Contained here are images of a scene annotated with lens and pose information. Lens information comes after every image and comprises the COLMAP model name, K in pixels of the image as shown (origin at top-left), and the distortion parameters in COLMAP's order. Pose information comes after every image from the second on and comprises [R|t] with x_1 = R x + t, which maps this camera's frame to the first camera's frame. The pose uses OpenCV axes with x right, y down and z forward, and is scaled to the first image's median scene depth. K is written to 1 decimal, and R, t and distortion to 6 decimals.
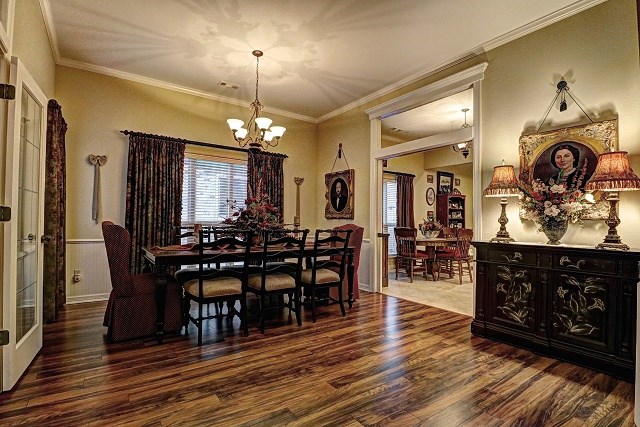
lens RADIAL K [[298.3, 0, 320.0], [0, 298.3, 213.5], [0, 0, 1]] dist [-0.004621, -0.001099]
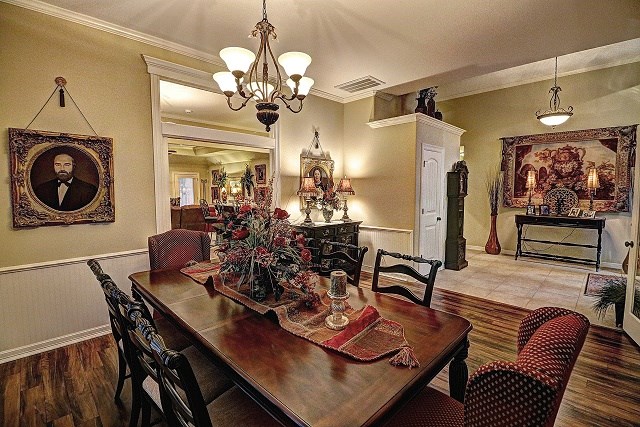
lens RADIAL K [[298.3, 0, 320.0], [0, 298.3, 213.5], [0, 0, 1]] dist [-0.004621, -0.001099]
pose [[-0.152942, -0.085378, 0.984540, -0.539414], [-0.015937, 0.996345, 0.083926, -0.055093], [-0.988107, -0.002855, -0.153744, 0.668476]]
